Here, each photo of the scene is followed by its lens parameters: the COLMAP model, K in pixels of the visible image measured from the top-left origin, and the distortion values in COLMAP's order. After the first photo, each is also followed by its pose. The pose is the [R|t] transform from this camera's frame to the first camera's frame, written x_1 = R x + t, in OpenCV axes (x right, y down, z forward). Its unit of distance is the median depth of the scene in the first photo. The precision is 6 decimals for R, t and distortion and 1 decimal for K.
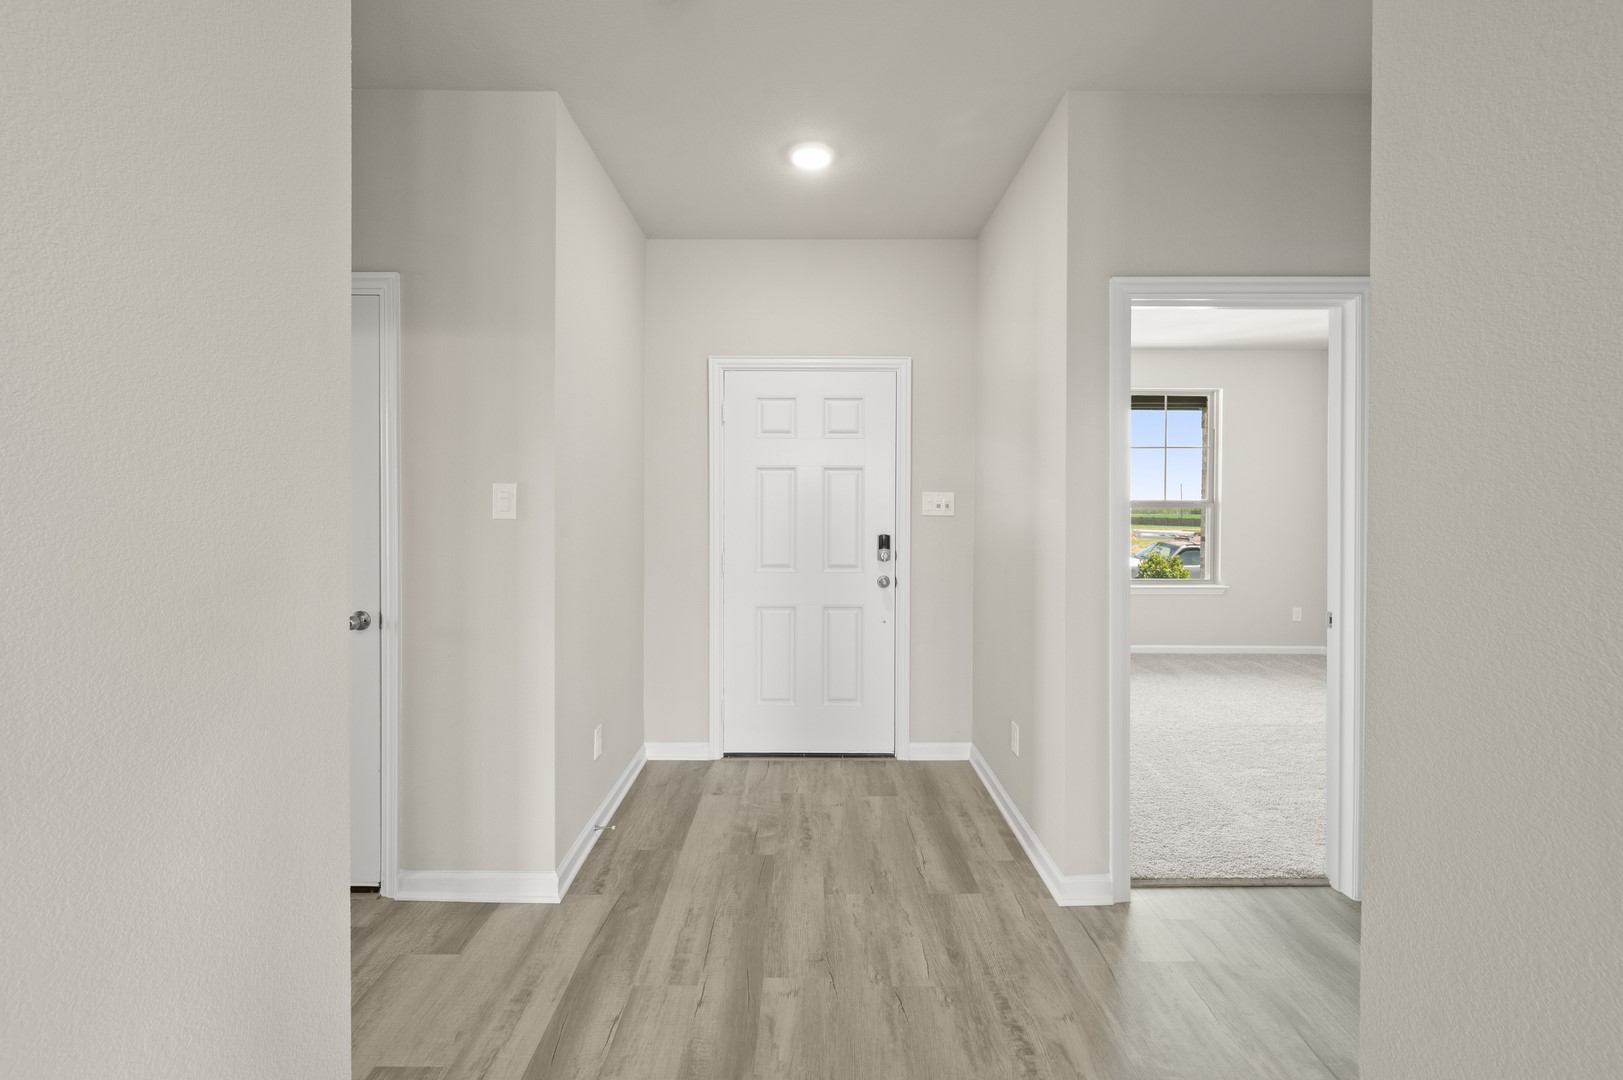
lens RADIAL K [[678.0, 0, 812.0], [0, 678.0, 510.1], [0, 0, 1]] dist [-0.000287, -0.000060]
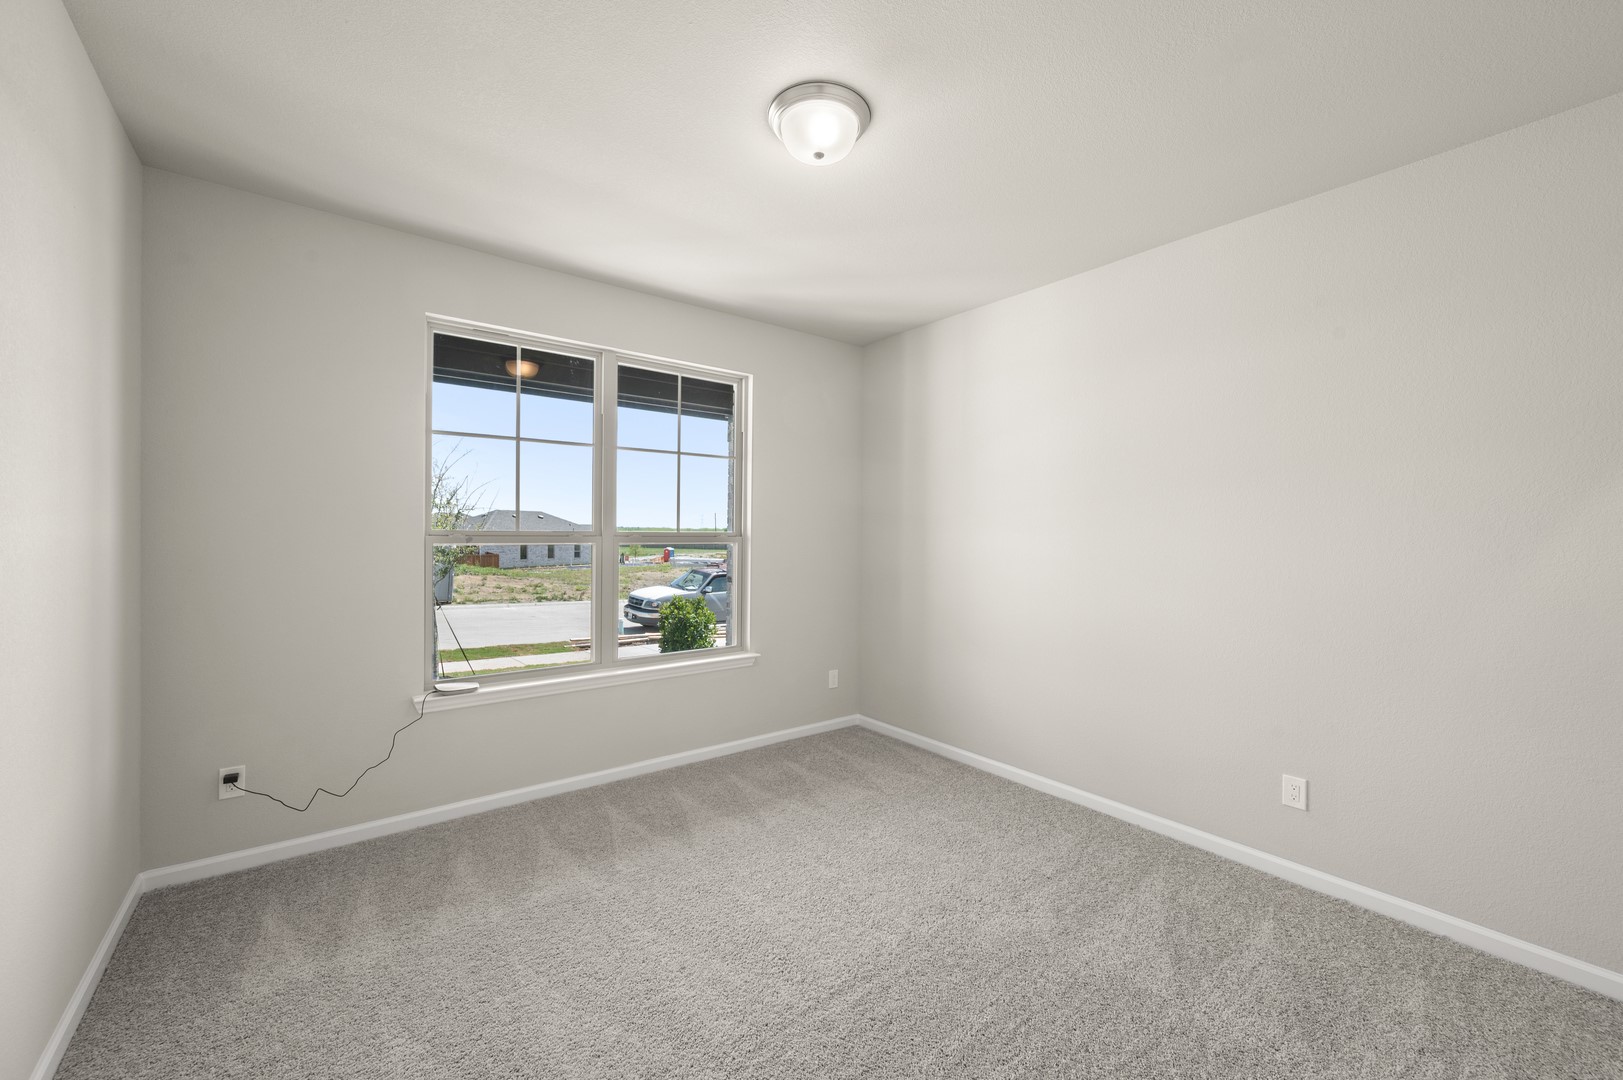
lens RADIAL K [[637.3, 0, 813.1], [0, 637.3, 536.7], [0, 0, 1]] dist [0.000402, -0.000162]
pose [[0.795757, 0.000869, 0.605616, 0.229492], [-0.001591, 0.999999, 0.000656, -0.009655], [-0.605615, -0.001486, 0.795757, 0.391310]]
